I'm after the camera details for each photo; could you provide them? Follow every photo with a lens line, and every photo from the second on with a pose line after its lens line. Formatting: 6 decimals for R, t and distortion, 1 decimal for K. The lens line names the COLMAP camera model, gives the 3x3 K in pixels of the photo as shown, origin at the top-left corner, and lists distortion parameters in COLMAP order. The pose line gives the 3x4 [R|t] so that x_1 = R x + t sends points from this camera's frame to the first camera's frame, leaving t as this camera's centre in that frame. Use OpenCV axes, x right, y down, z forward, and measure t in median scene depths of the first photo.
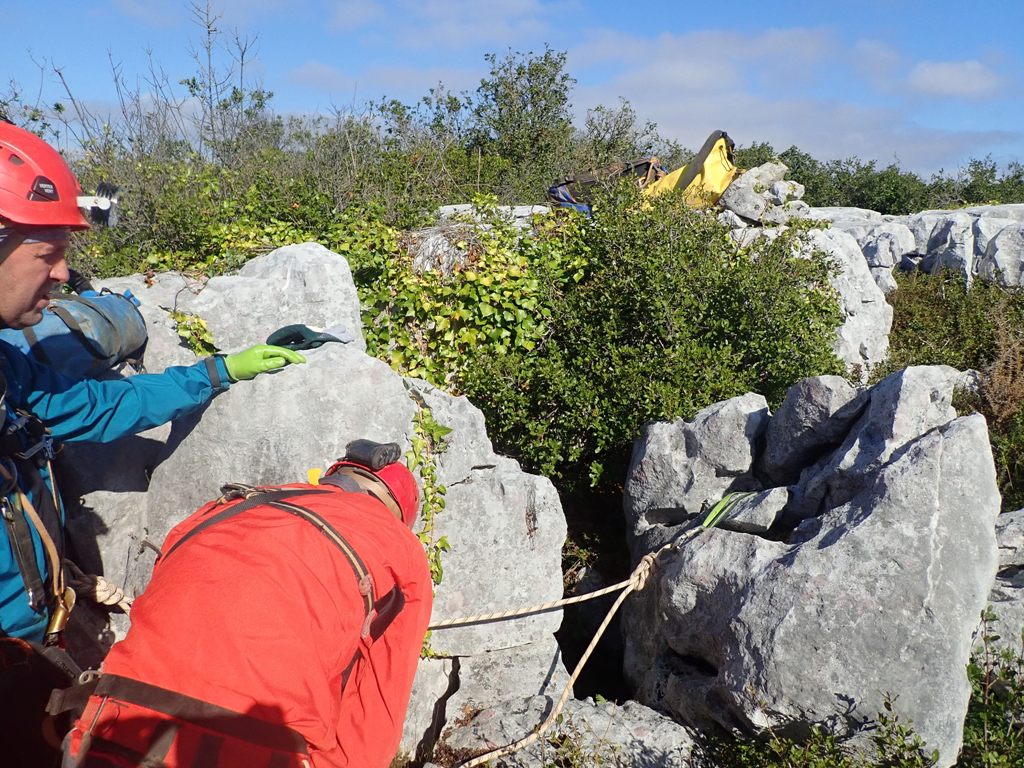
lens RADIAL K [[747.2, 0, 512.3], [0, 747.2, 382.6], [0, 0, 1]] dist [0.006130, -0.015374]
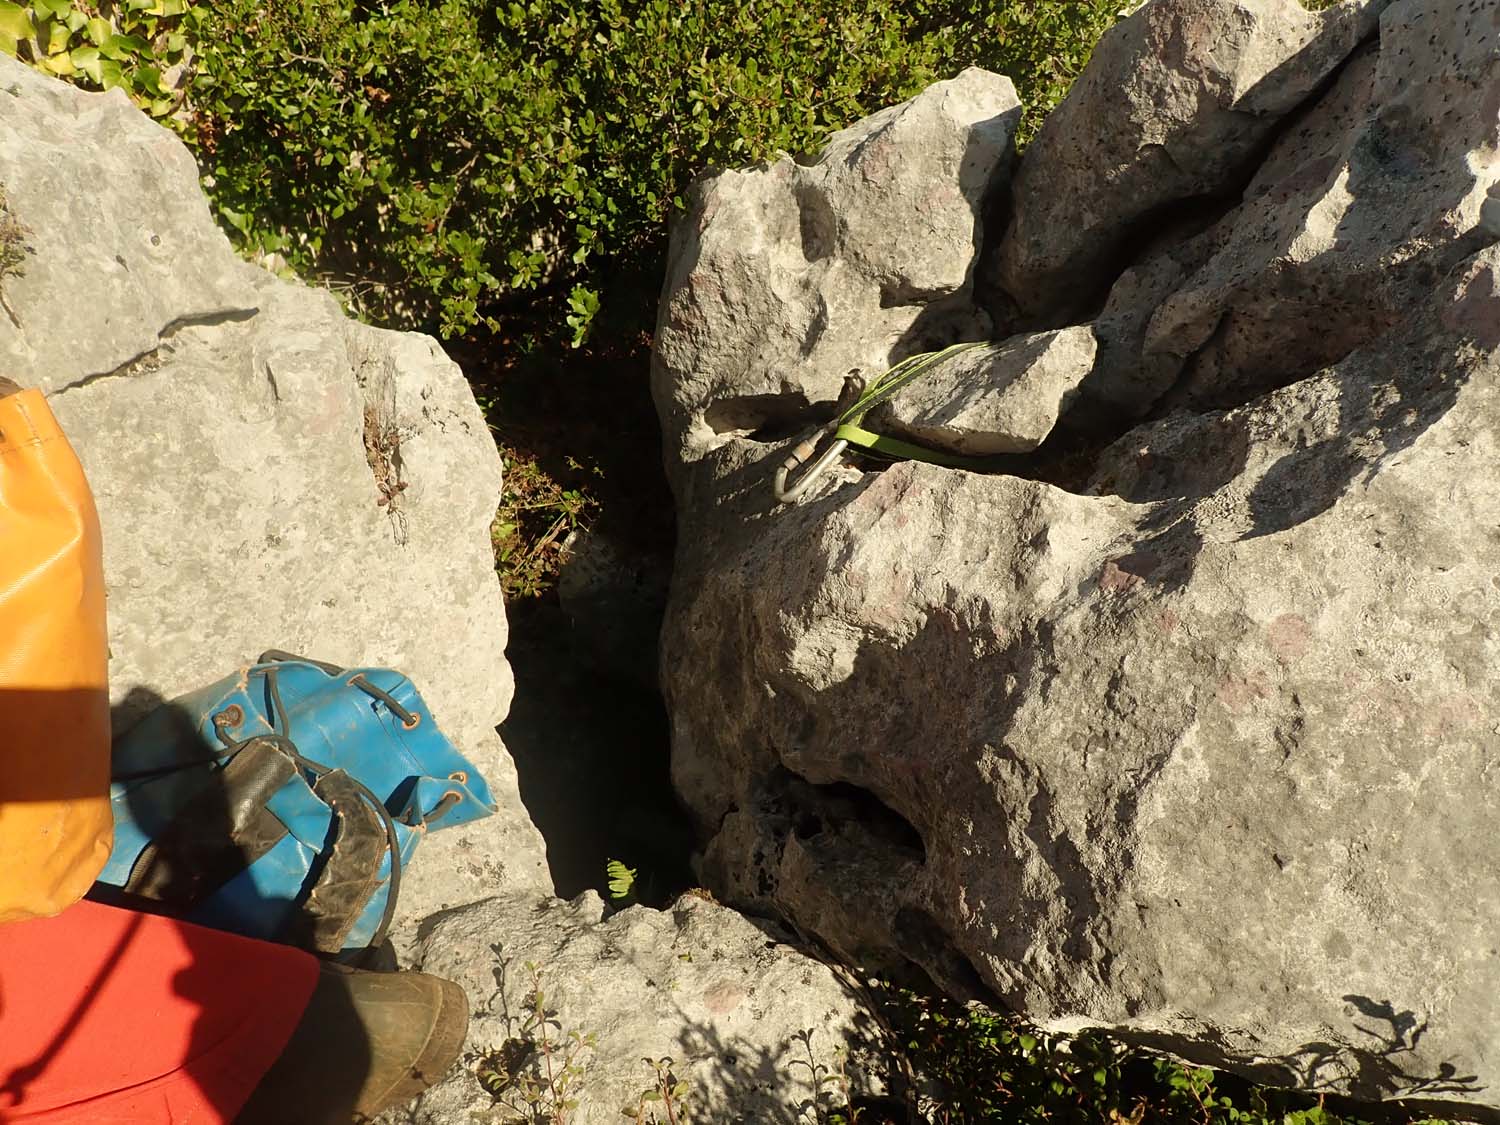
lens RADIAL K [[1094.6, 0, 748.4], [0, 1094.6, 562.2], [0, 0, 1]] dist [0.006130, -0.015374]
pose [[0.974351, -0.102891, 0.200135, 0.089186], [0.029114, 0.939513, 0.341273, 0.062035], [-0.223143, -0.326693, 0.918411, 0.513987]]
